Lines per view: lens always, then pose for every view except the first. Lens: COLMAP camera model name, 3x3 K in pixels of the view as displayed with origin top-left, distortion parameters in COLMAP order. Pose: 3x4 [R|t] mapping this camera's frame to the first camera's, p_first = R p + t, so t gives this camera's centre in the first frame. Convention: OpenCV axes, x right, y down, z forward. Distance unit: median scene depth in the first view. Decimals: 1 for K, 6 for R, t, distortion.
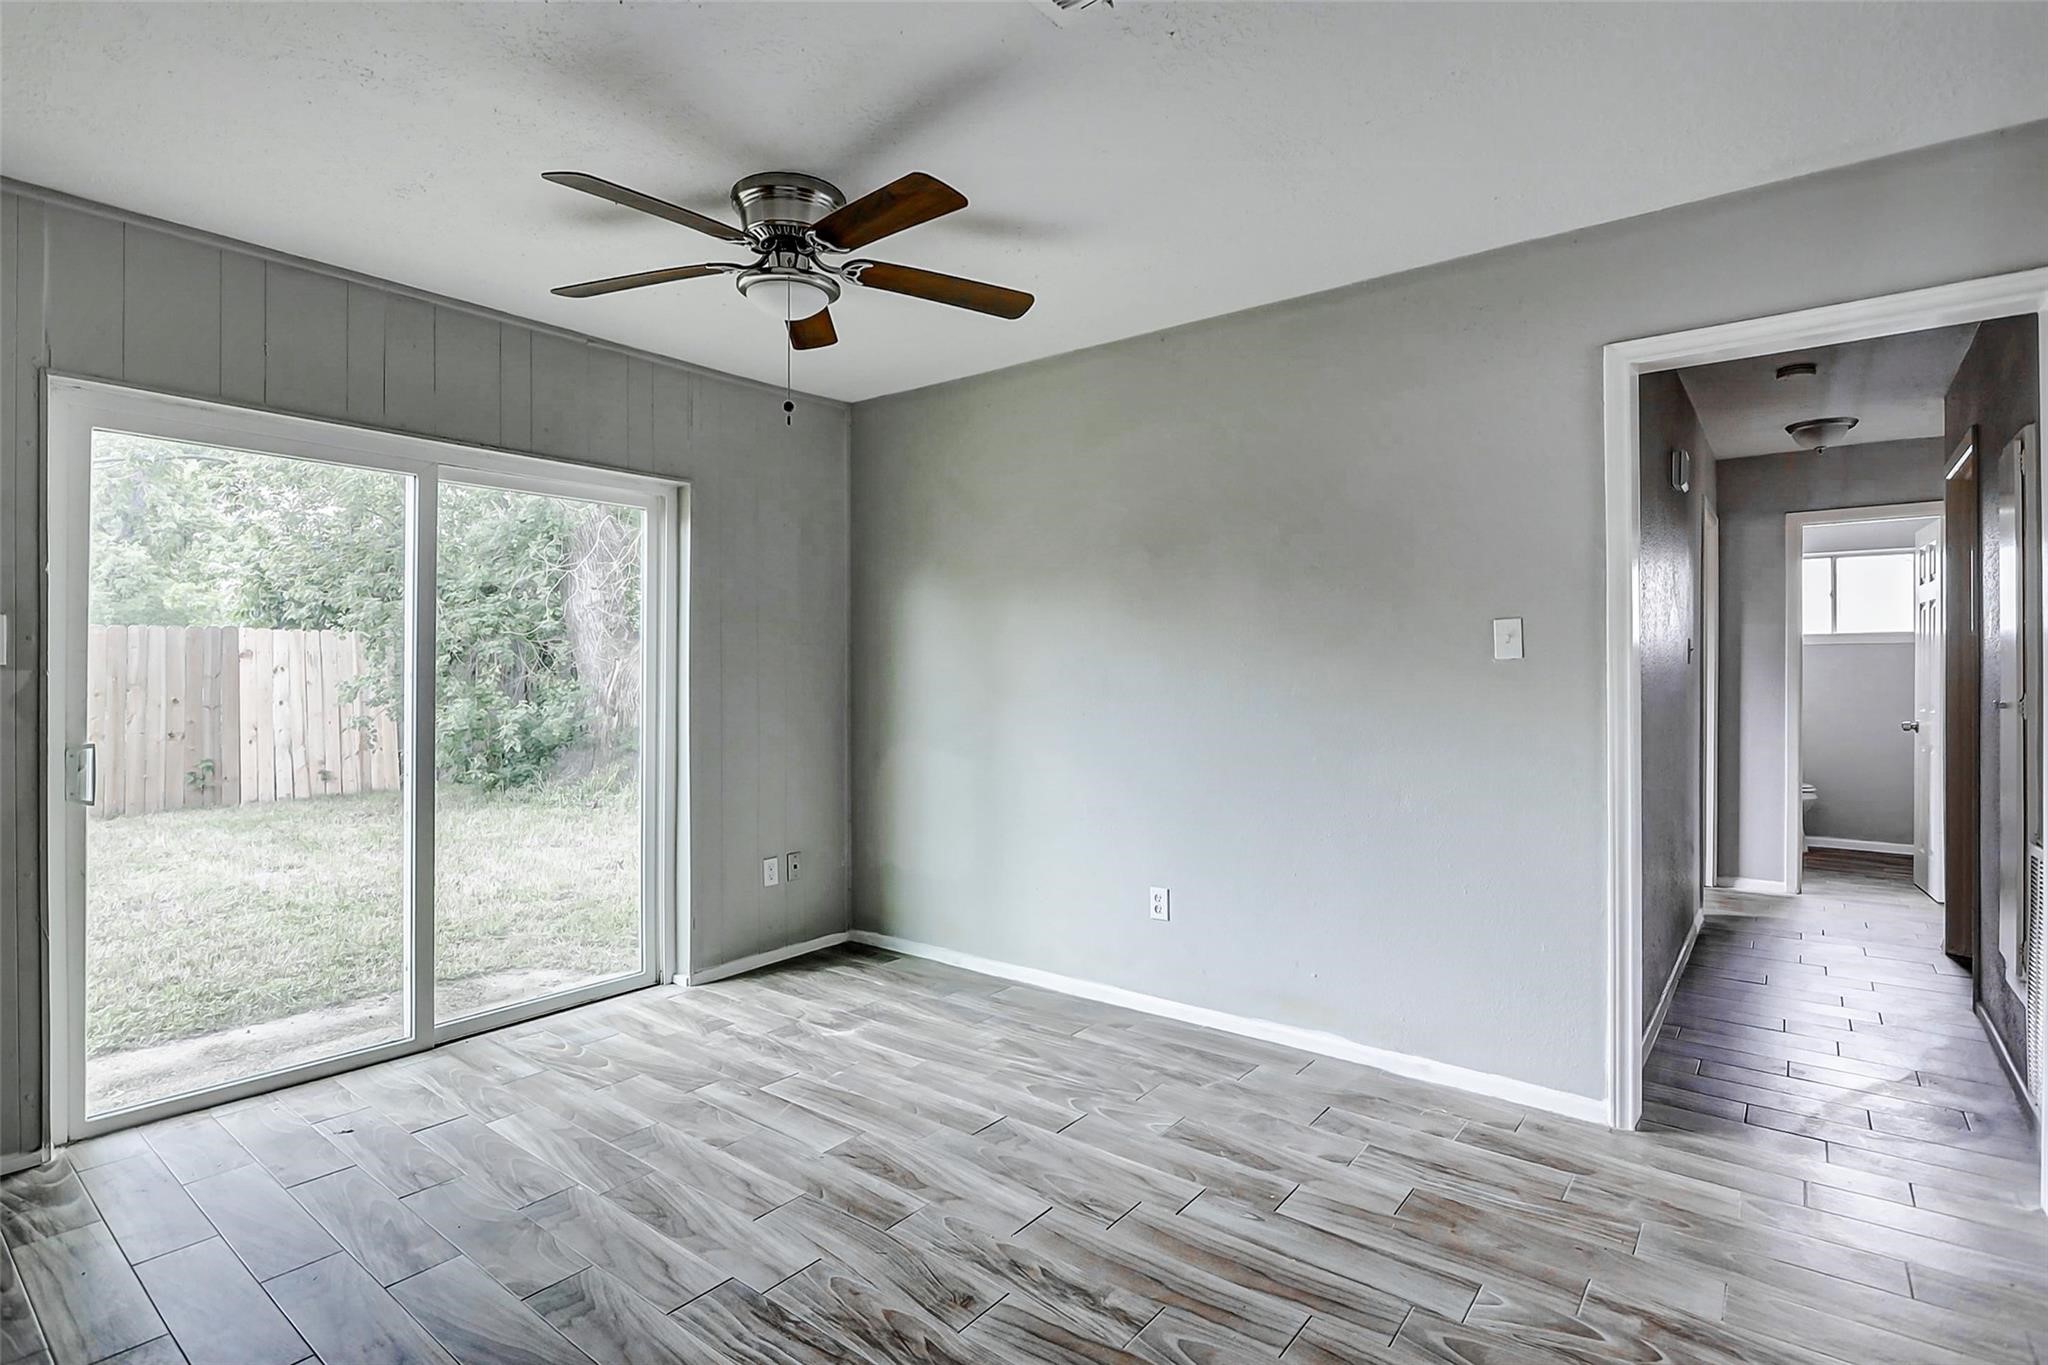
lens RADIAL K [[984.7, 0, 1002.5], [0, 984.7, 676.2], [0, 0, 1]] dist [-0.017567, 0.008556]
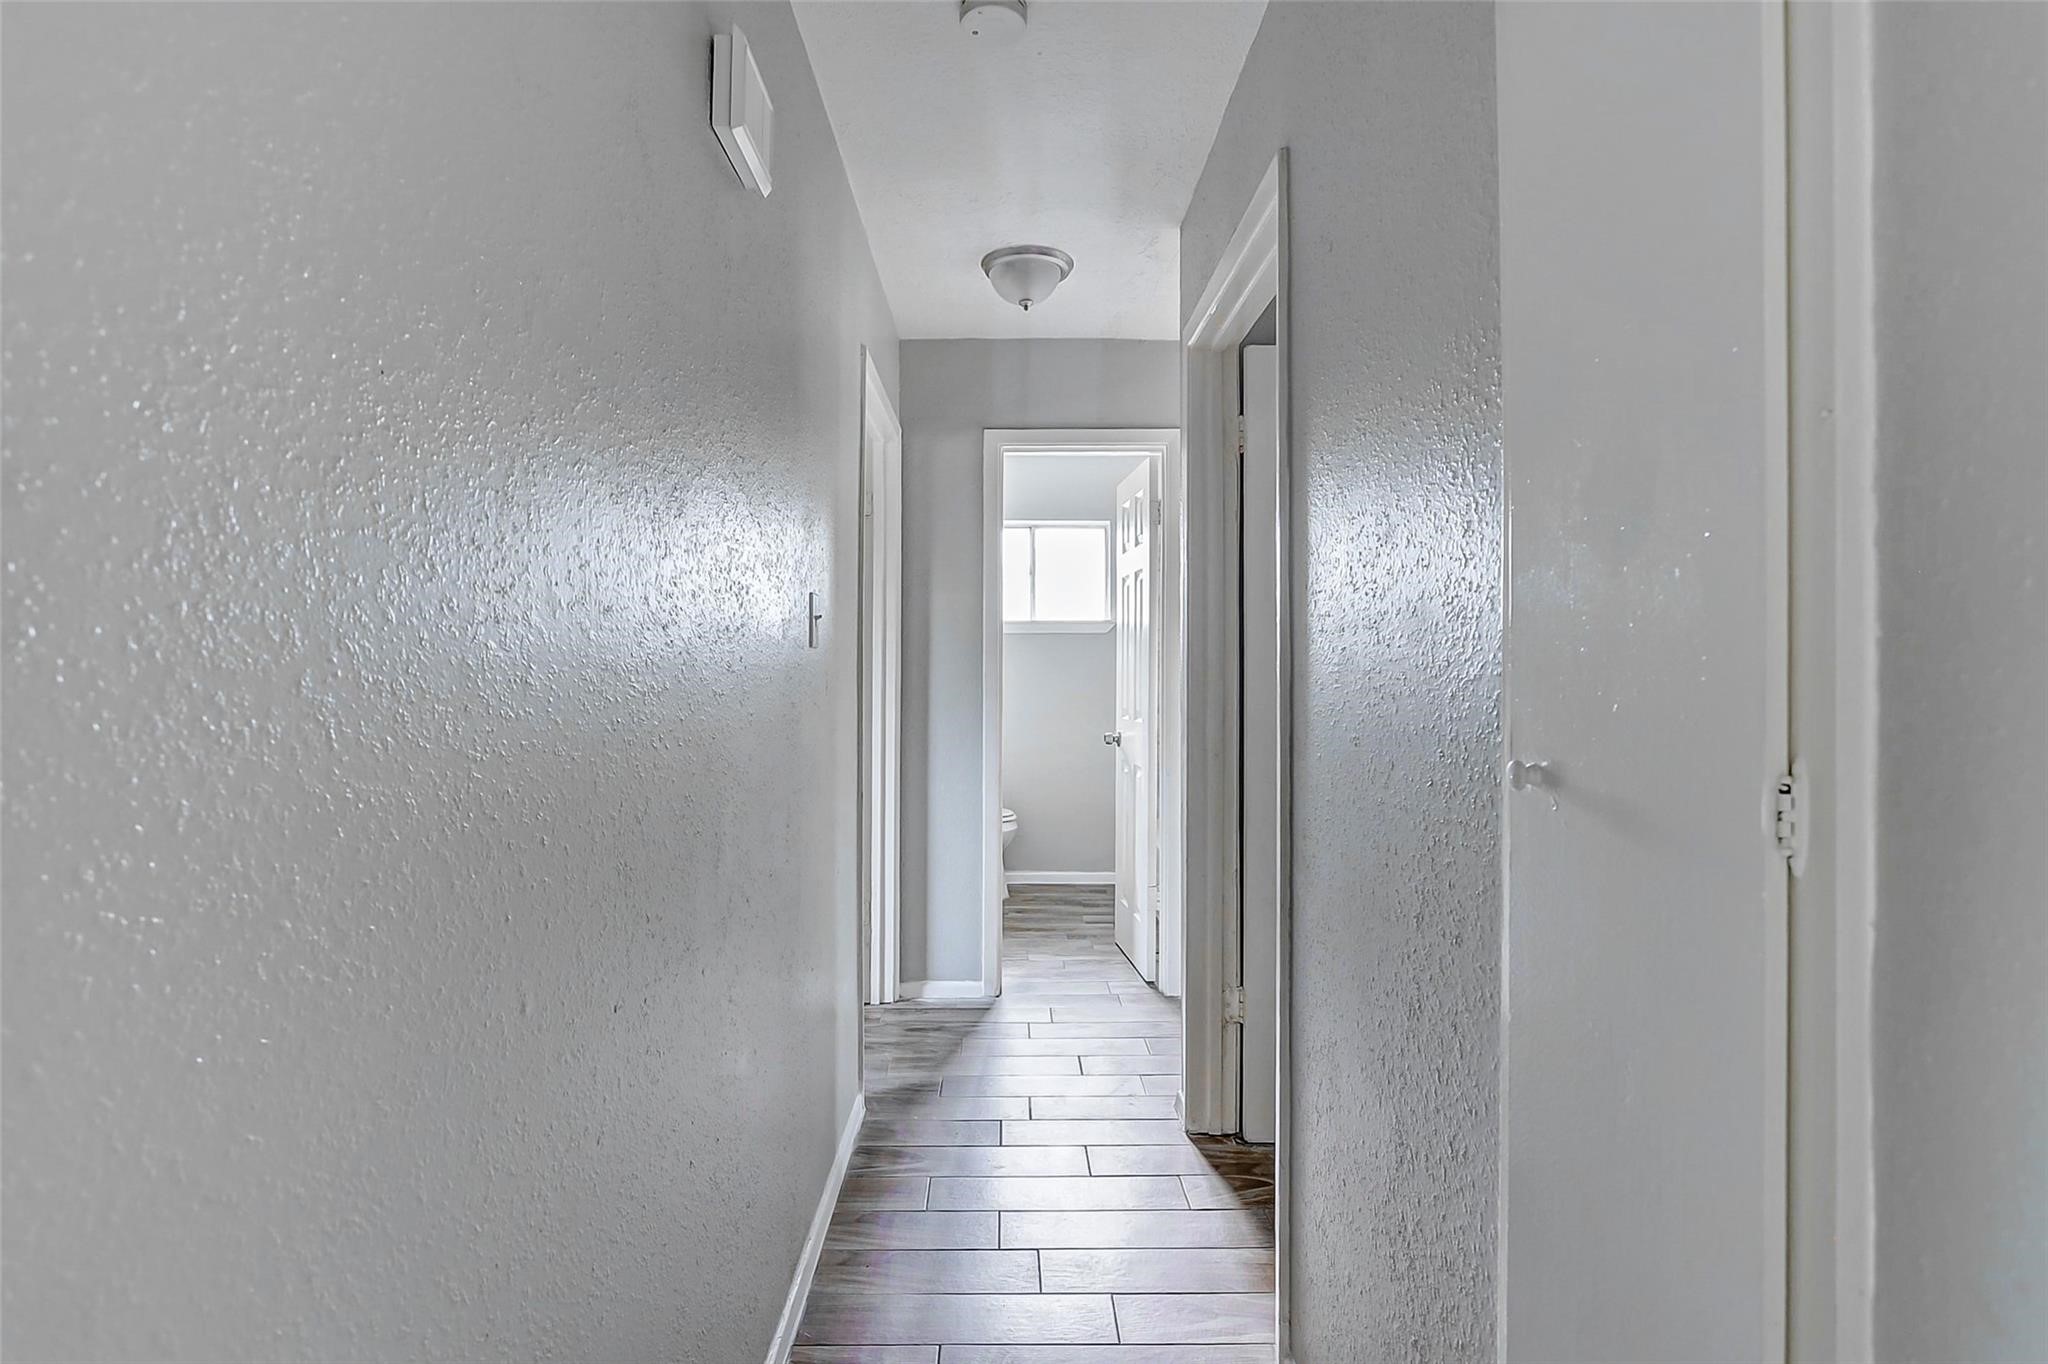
lens RADIAL K [[996.0, 0, 1014.9], [0, 996.0, 668.8], [0, 0, 1]] dist [-0.016824, 0.004881]
pose [[0.764672, 0.001861, 0.644417, 0.569826], [0.001971, 0.999984, -0.005227, 0.000671], [-0.644417, 0.005267, 0.764656, 0.699471]]
